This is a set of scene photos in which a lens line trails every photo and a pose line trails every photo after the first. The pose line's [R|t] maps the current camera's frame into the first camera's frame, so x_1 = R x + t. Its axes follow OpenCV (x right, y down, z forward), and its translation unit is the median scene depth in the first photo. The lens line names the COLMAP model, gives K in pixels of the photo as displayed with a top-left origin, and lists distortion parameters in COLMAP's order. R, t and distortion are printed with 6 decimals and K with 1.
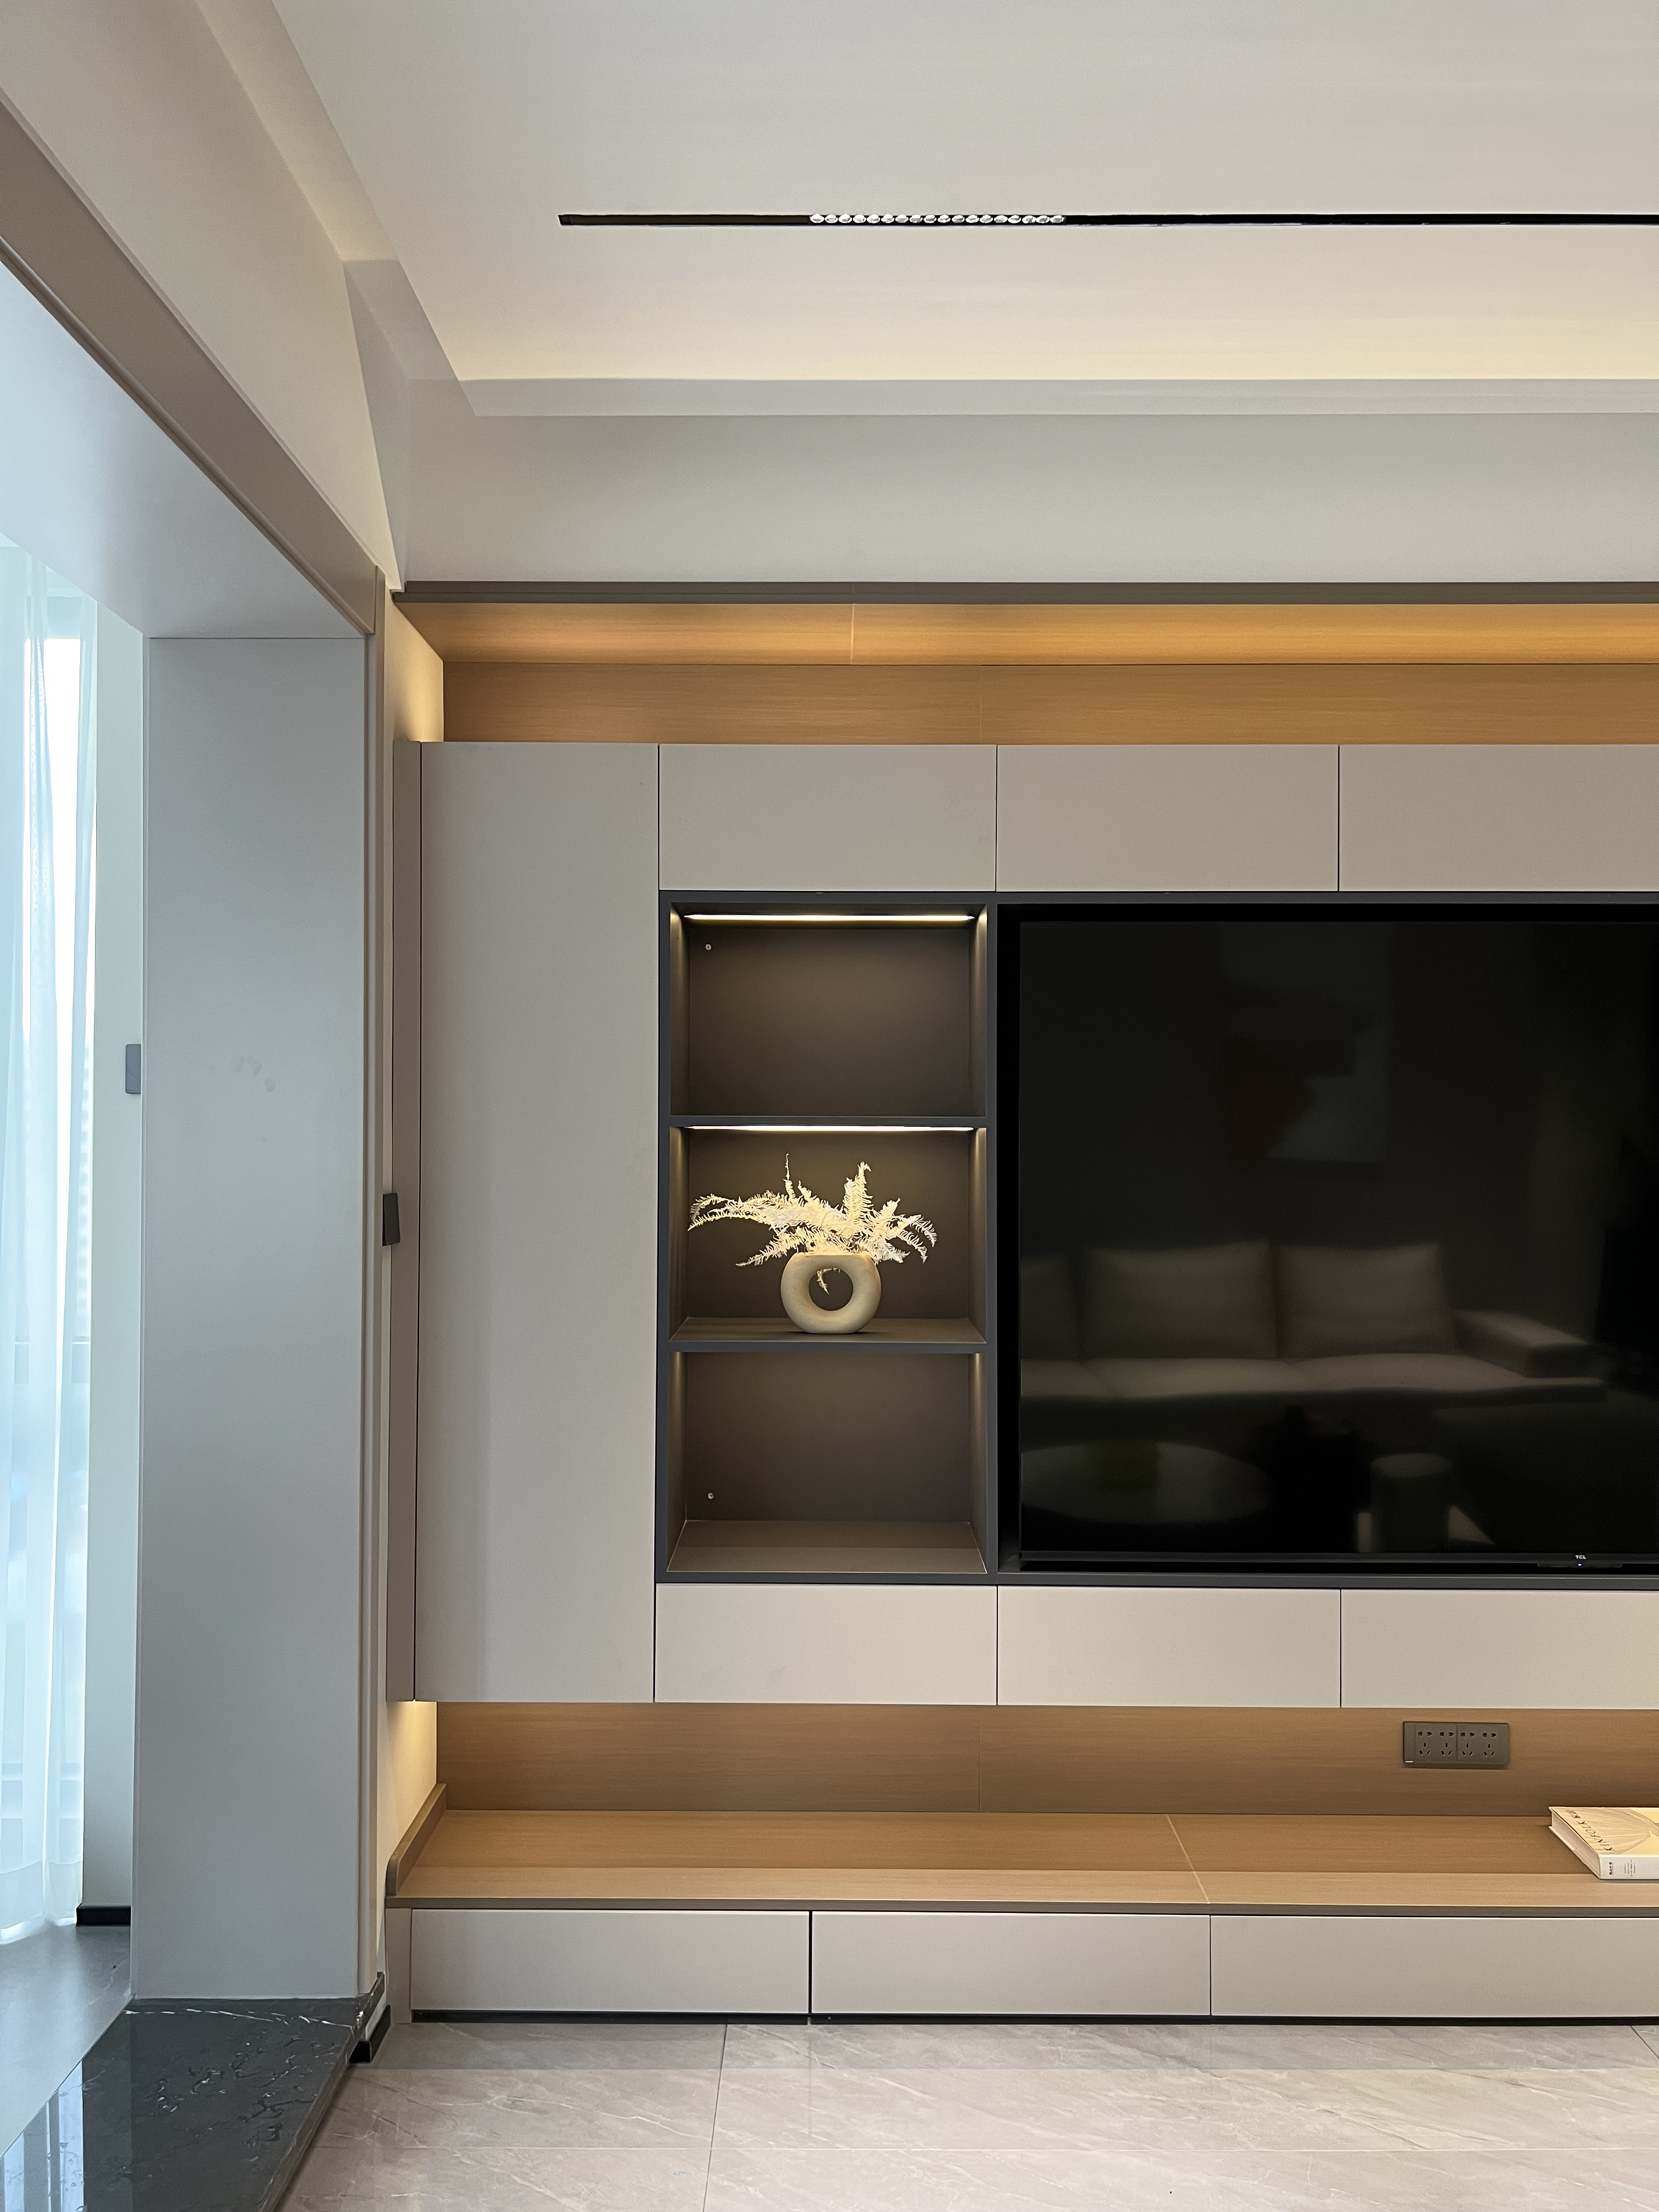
lens RADIAL K [[1669.8, 0, 822.3], [0, 1669.8, 1097.1], [0, 0, 1]] dist [0.048252, -0.058561]
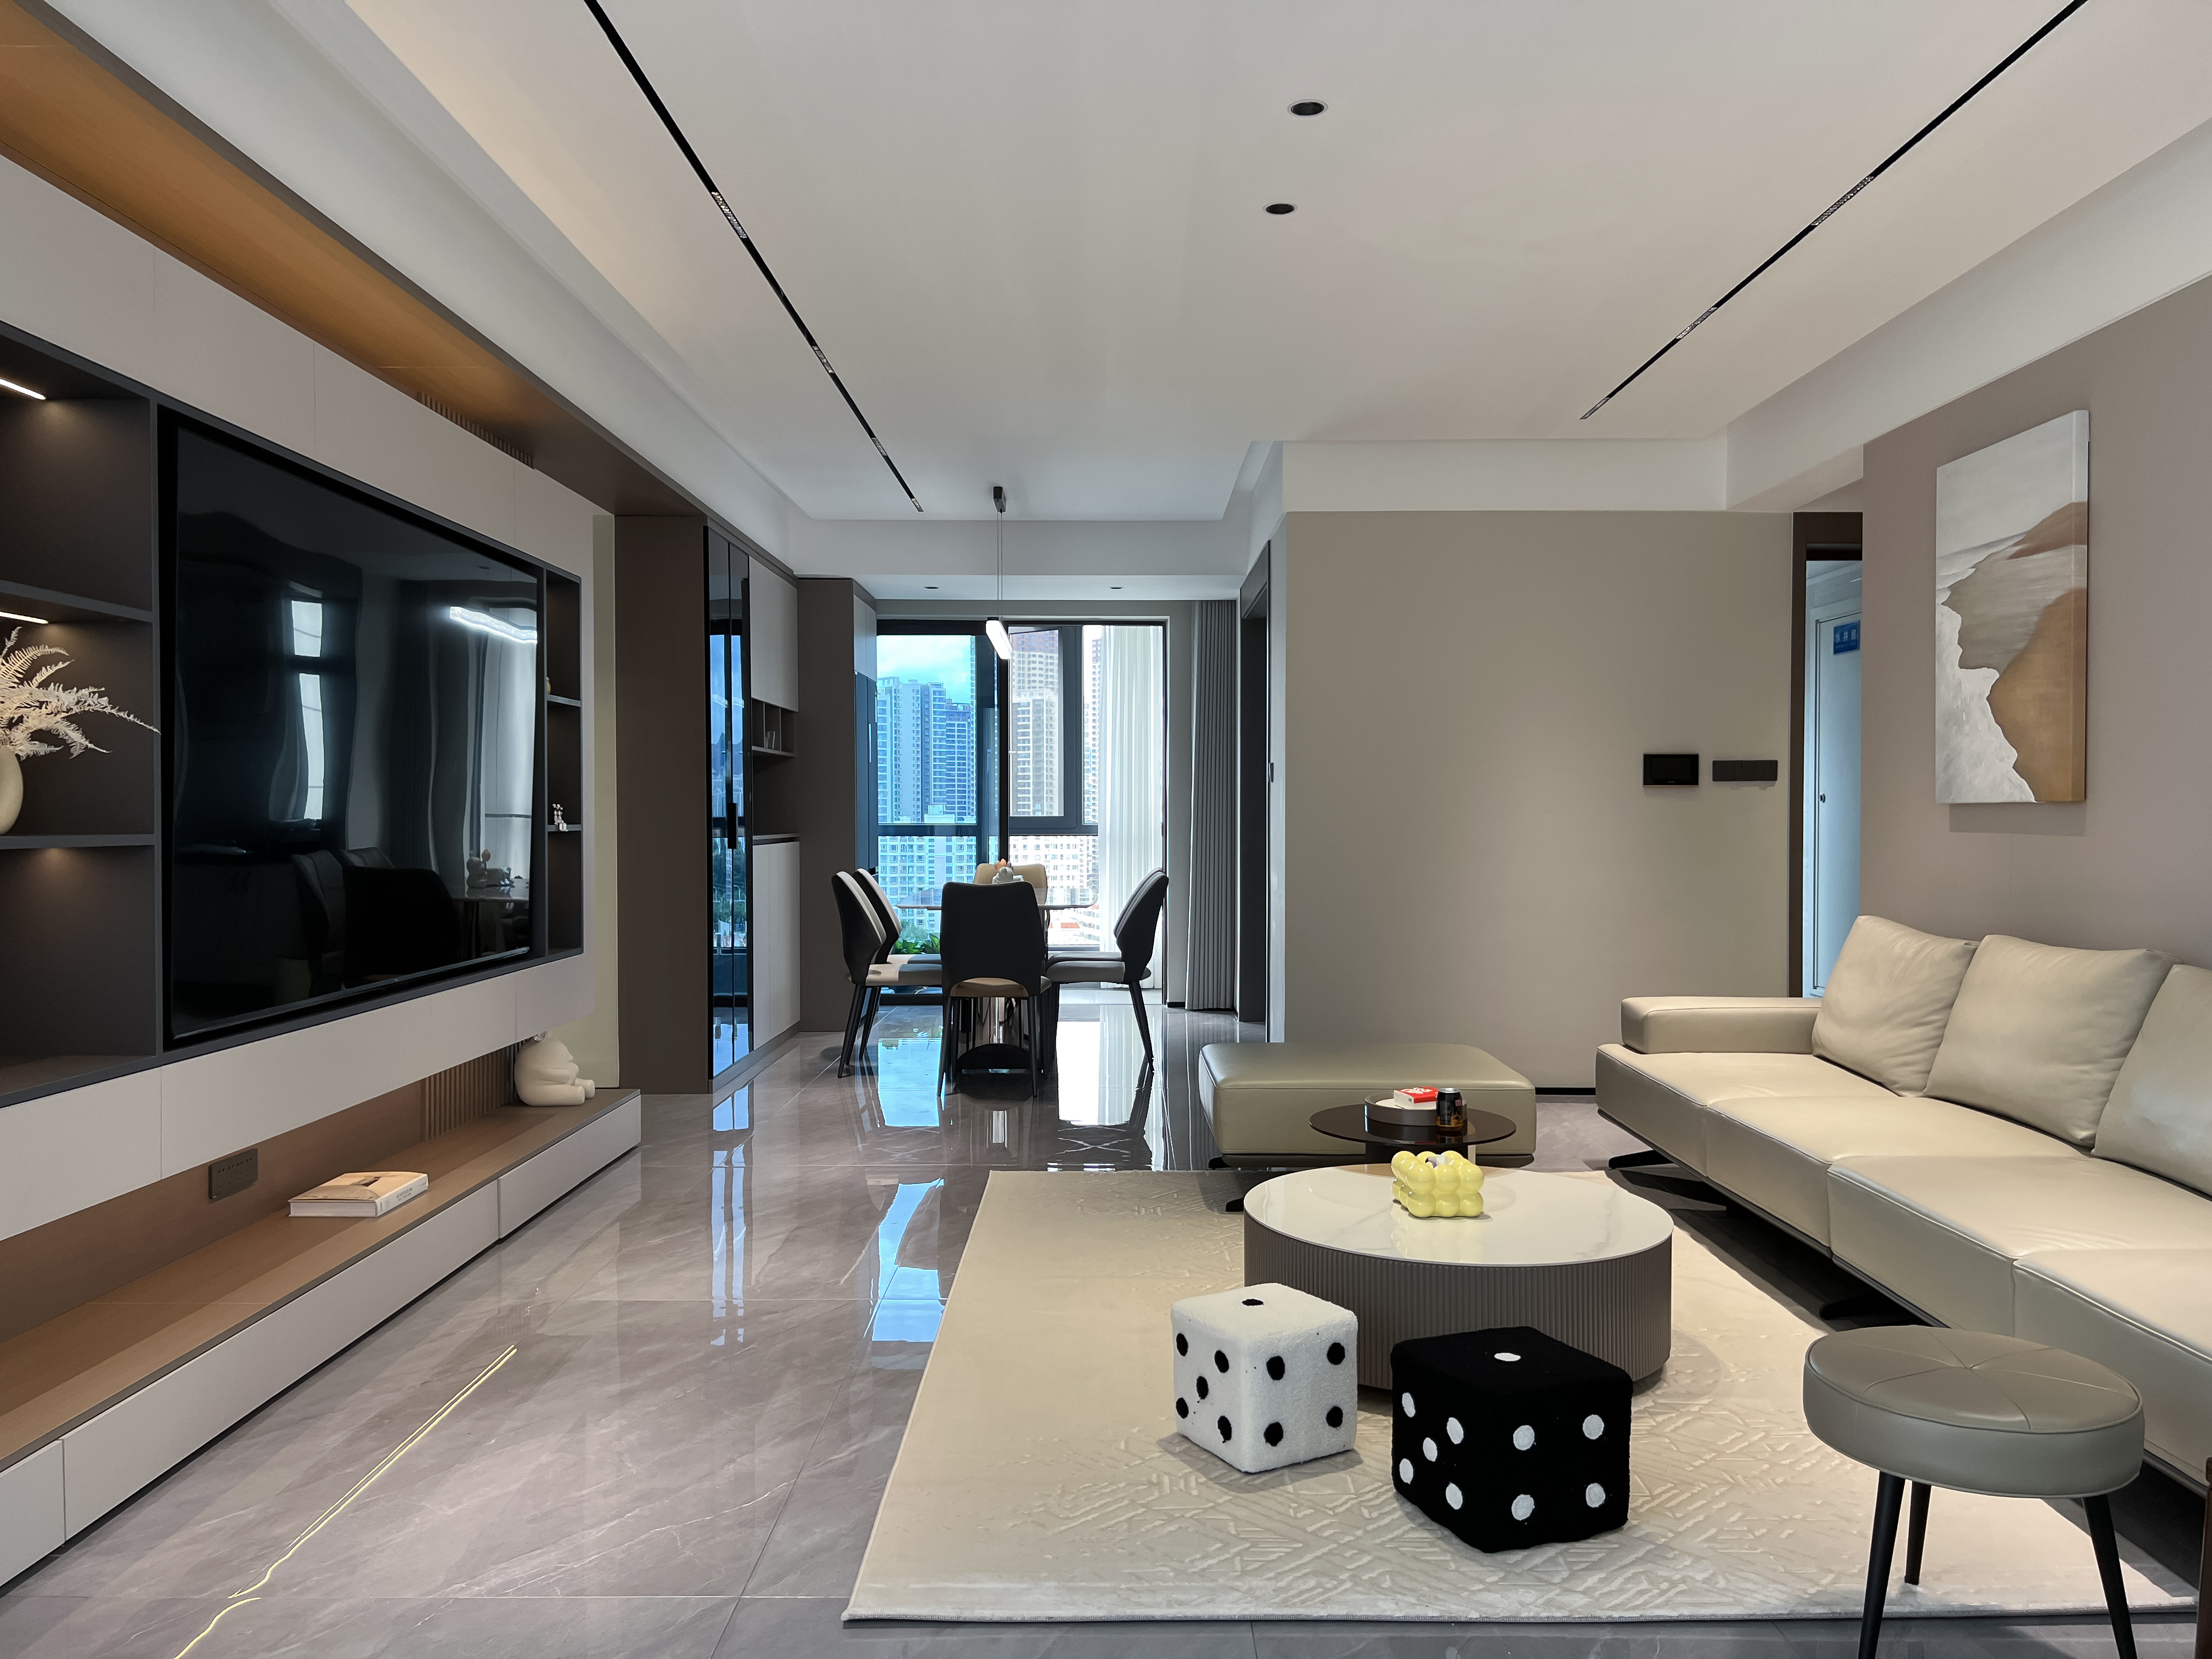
lens RADIAL K [[1669.8, 0, 1107.2], [0, 1669.8, 831.5], [0, 0, 1]] dist [0.048252, -0.058561]
pose [[-0.011133, -0.007525, 0.999910, -0.977532], [-0.020221, 0.999769, 0.007299, 0.132244], [-0.999734, -0.020138, -0.011283, 0.448947]]
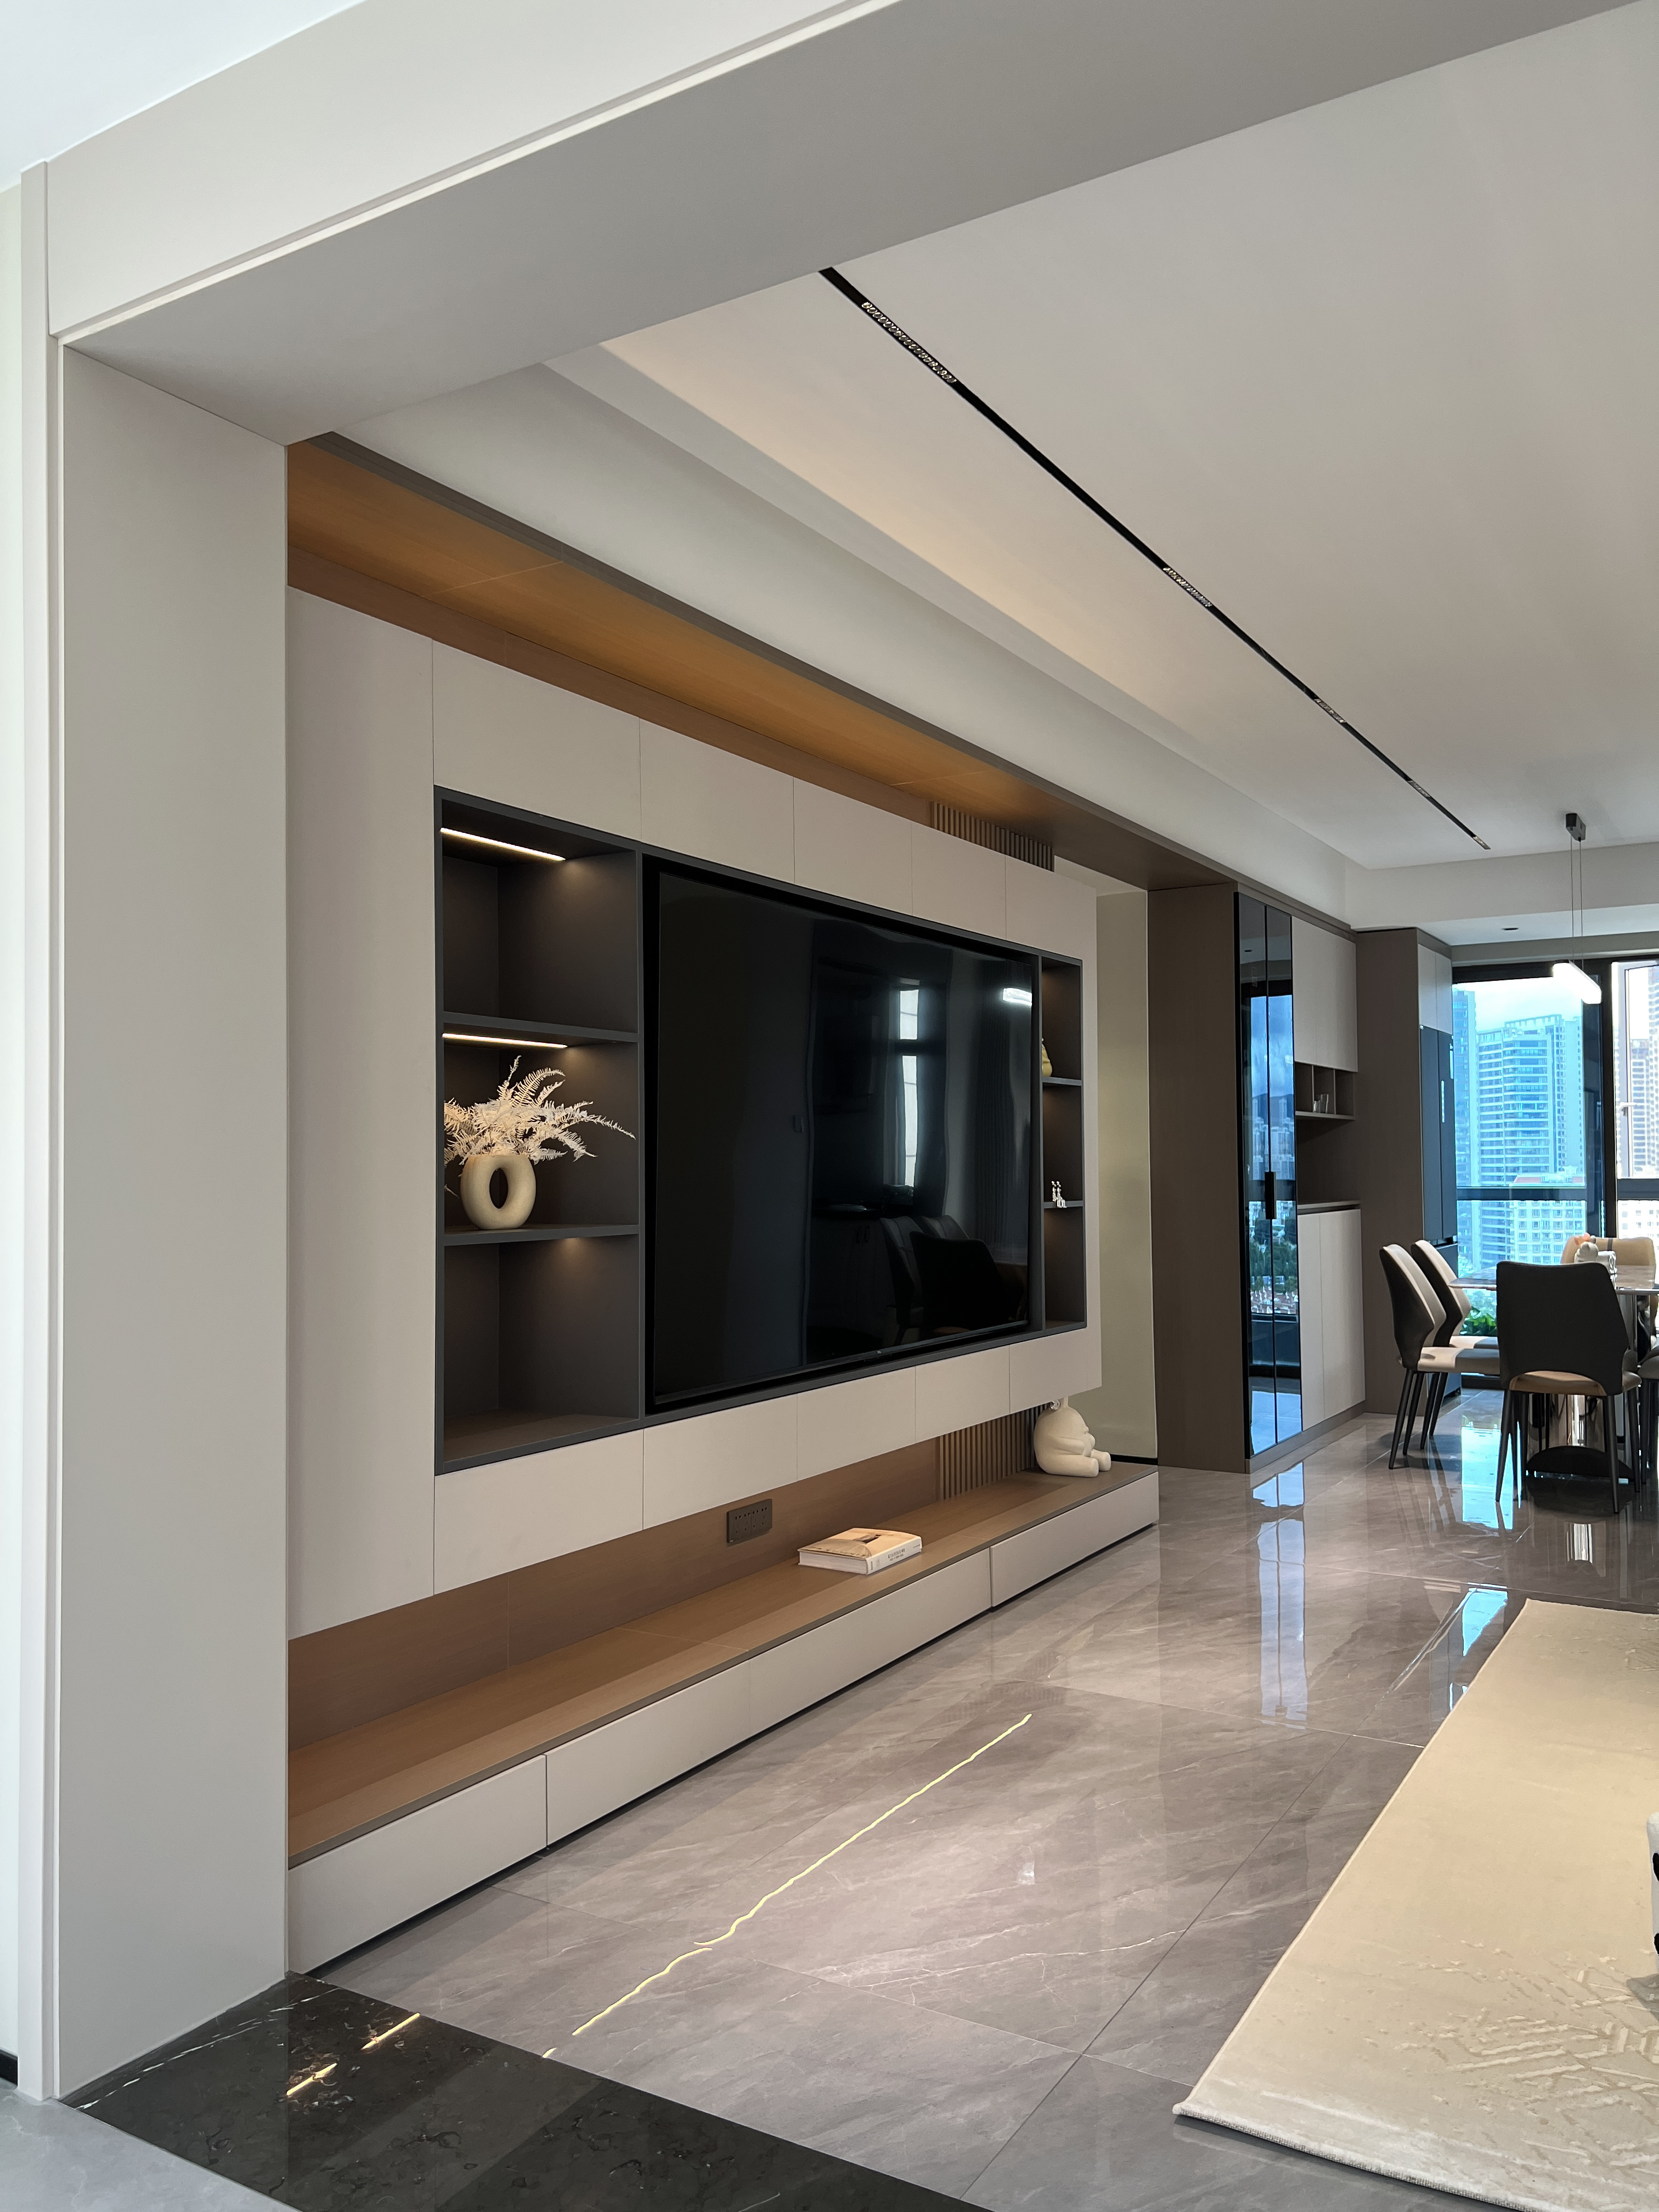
lens RADIAL K [[1669.8, 0, 823.6], [0, 1669.8, 1108.2], [0, 0, 1]] dist [0.048252, -0.058561]
pose [[0.504216, 0.029866, 0.863061, -0.888611], [-0.009956, 0.999536, -0.028772, 0.101870], [-0.863520, 0.005915, 0.504280, 0.306755]]
